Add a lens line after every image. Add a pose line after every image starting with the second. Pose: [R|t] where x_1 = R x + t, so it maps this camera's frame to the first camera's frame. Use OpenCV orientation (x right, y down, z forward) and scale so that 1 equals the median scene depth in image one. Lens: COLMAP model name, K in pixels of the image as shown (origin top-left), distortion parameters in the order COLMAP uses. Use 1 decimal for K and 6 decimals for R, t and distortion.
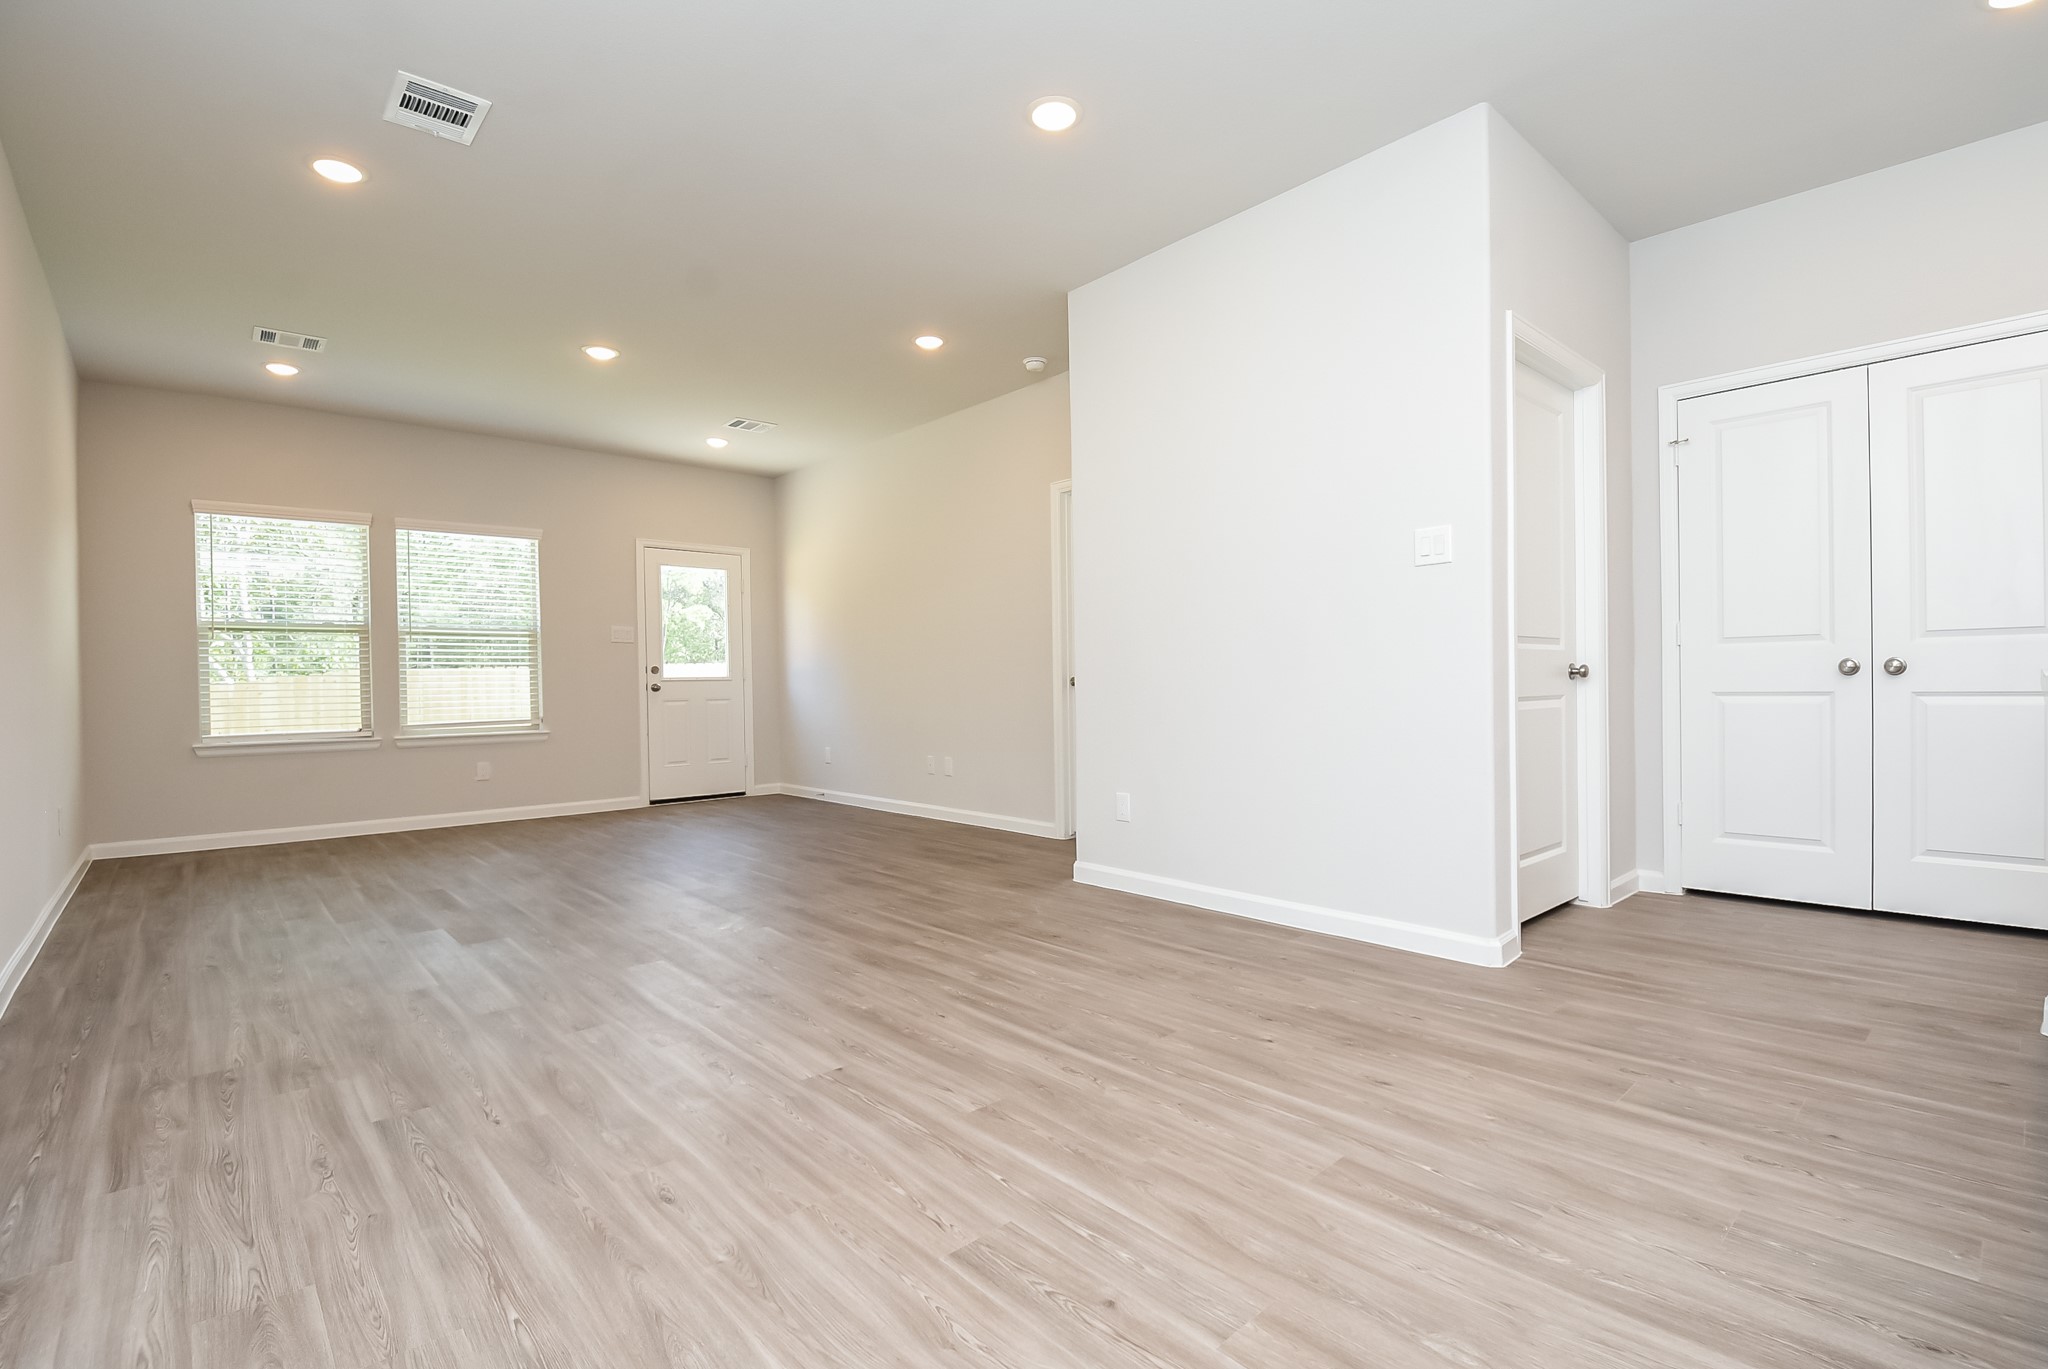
lens RADIAL K [[928.0, 0, 1035.4], [0, 928.0, 693.5], [0, 0, 1]] dist [0.010431, -0.020916]
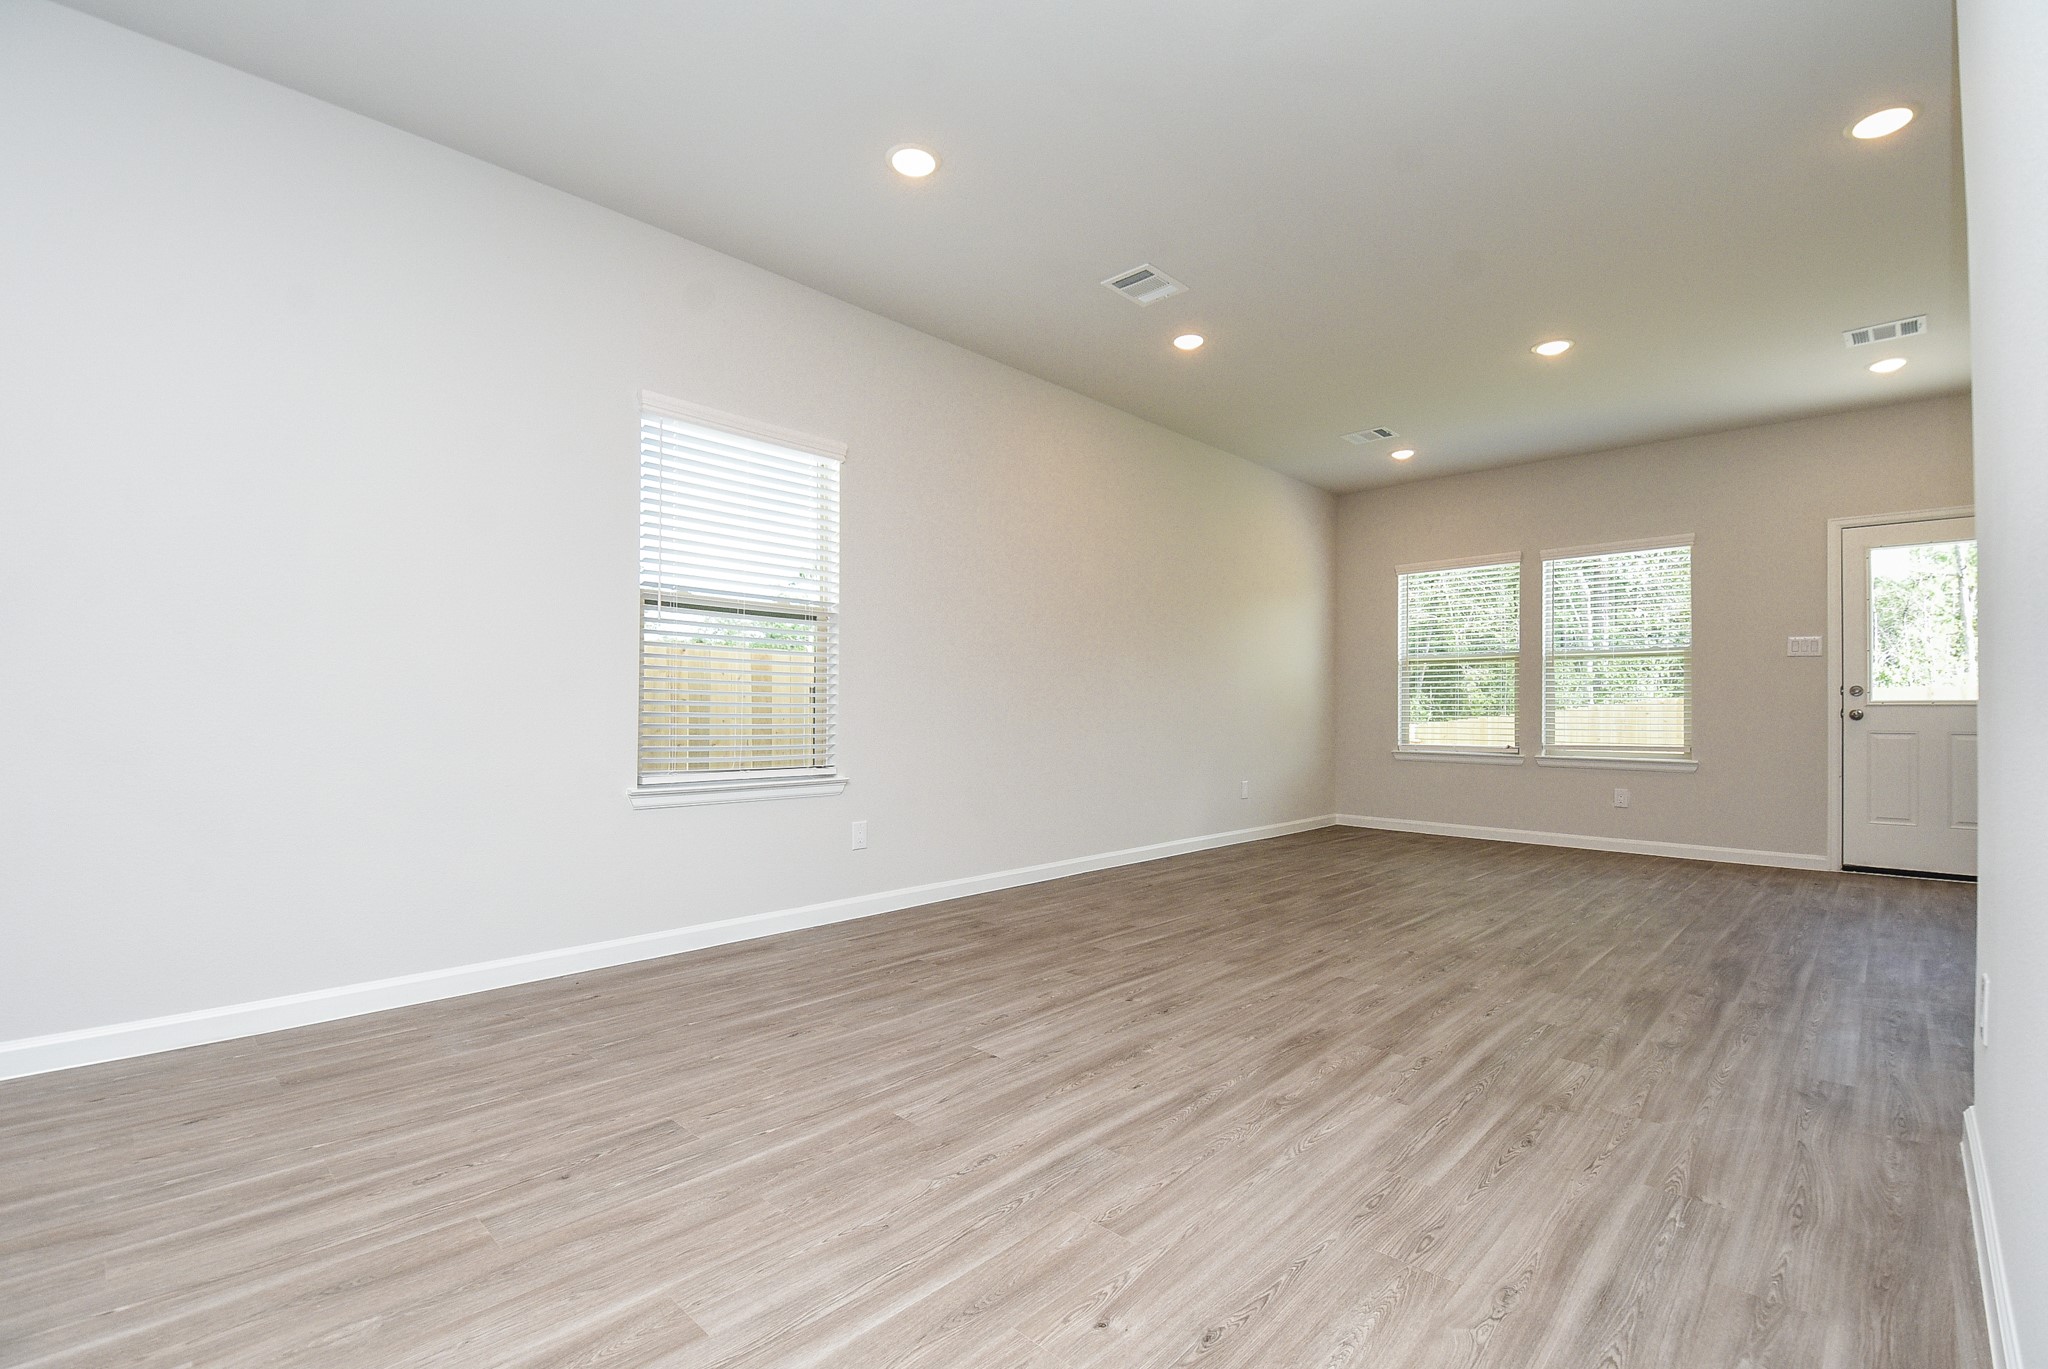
lens RADIAL K [[909.1, 0, 1033.4], [0, 909.1, 696.3], [0, 0, 1]] dist [0.008535, -0.018839]
pose [[0.065924, -0.000116, -0.997825, 0.376031], [-0.018516, 0.999828, -0.001340, -0.011069], [0.997653, 0.018564, 0.065911, 0.414981]]
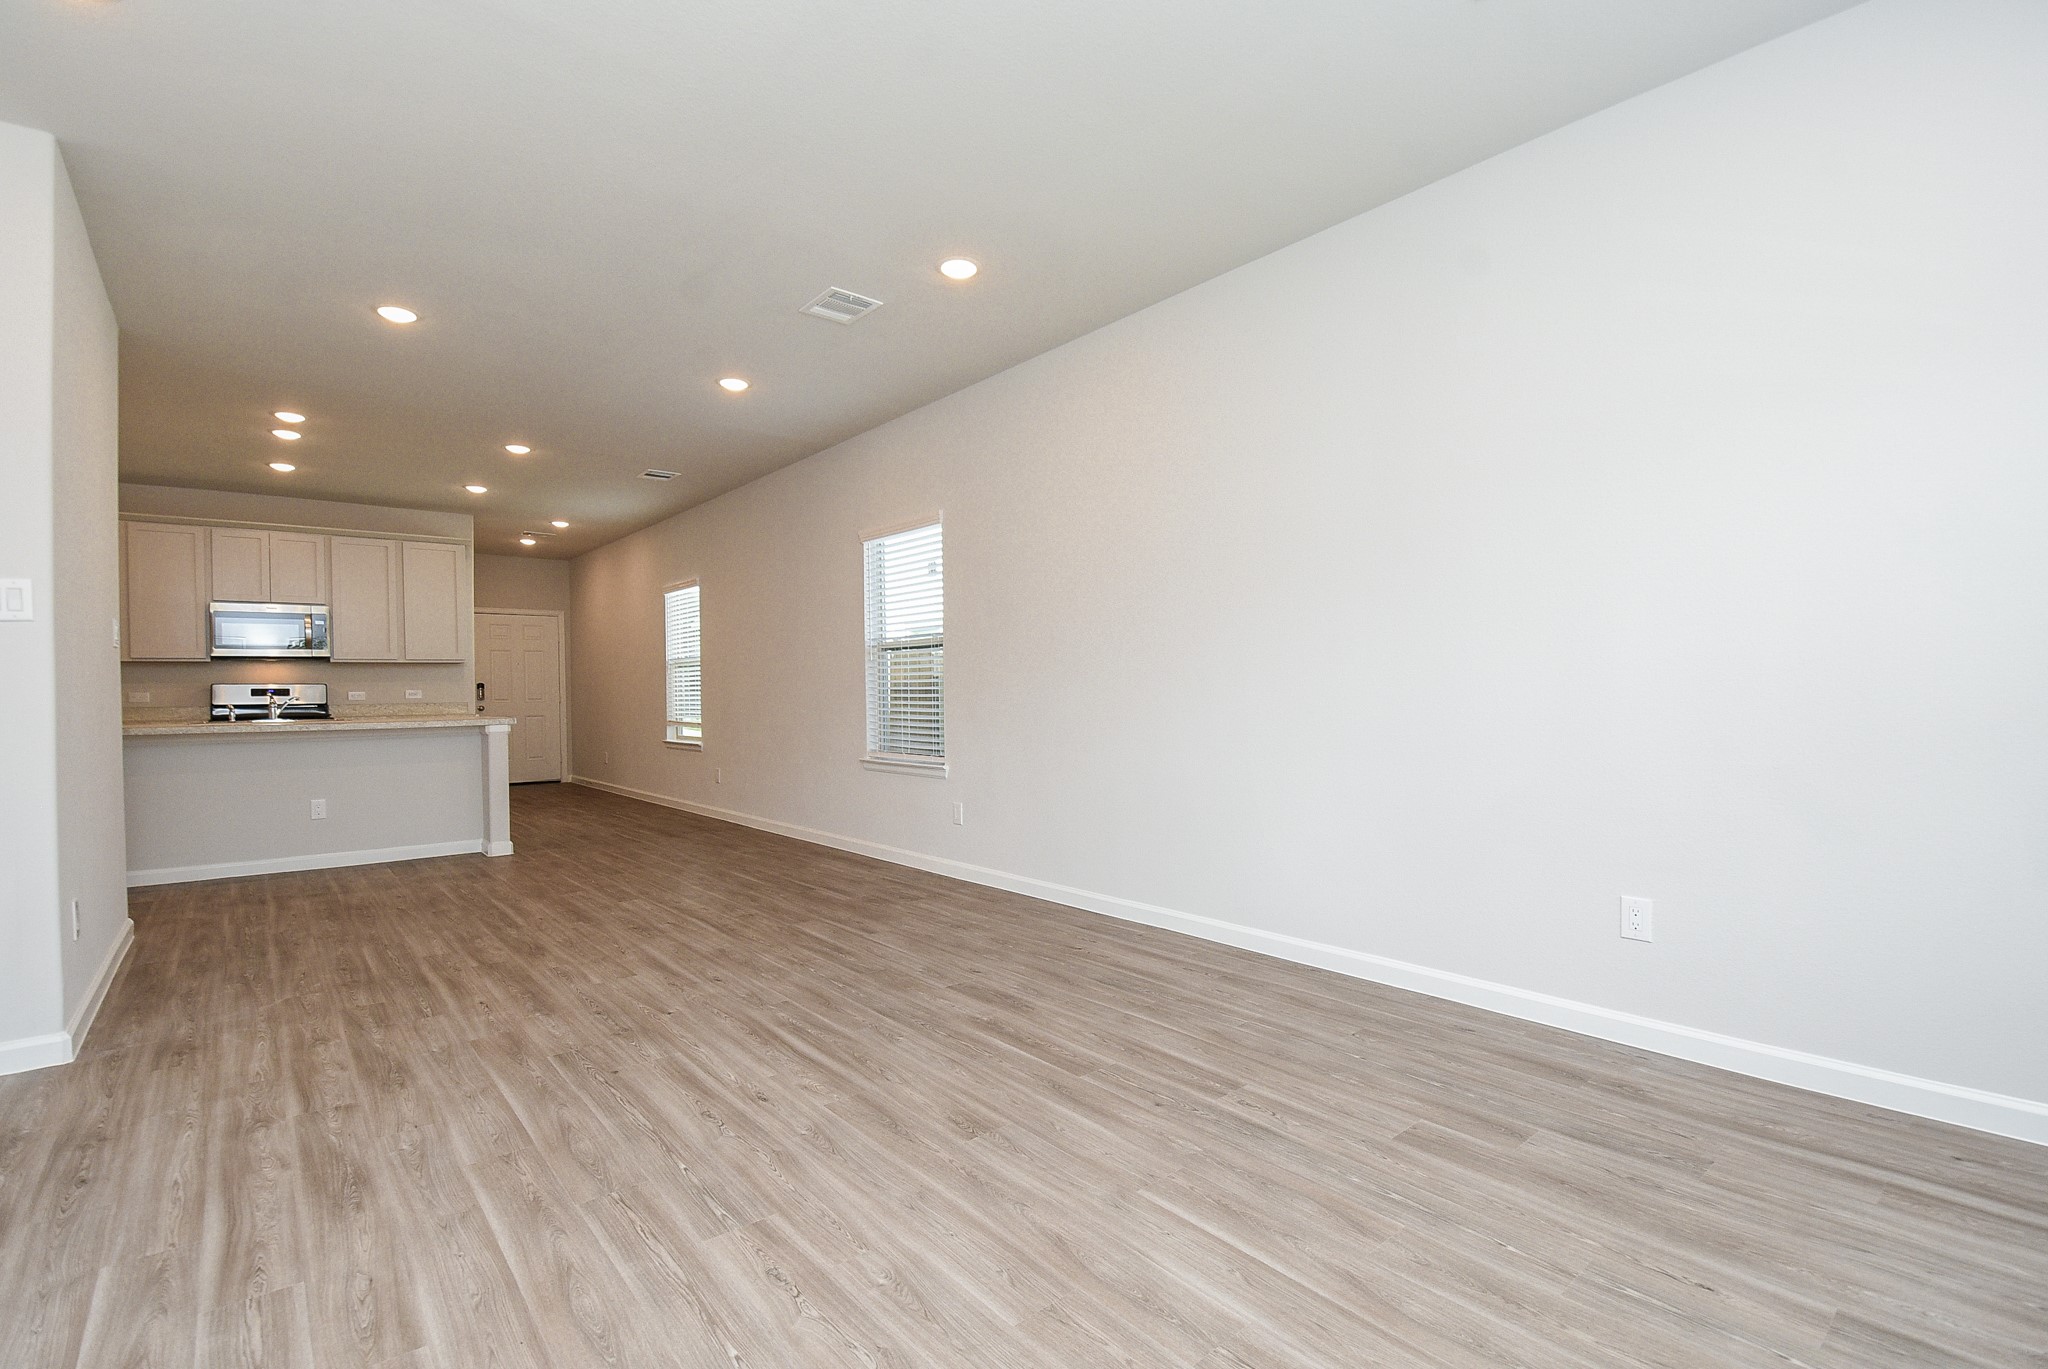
lens RADIAL K [[915.9, 0, 1019.7], [0, 915.9, 701.7], [0, 0, 1]] dist [0.009822, -0.018735]
pose [[-0.998615, 0.027263, 0.044987, -0.525386], [0.028322, 0.999332, 0.023076, -0.032139], [-0.044328, 0.024318, -0.998721, 1.302364]]
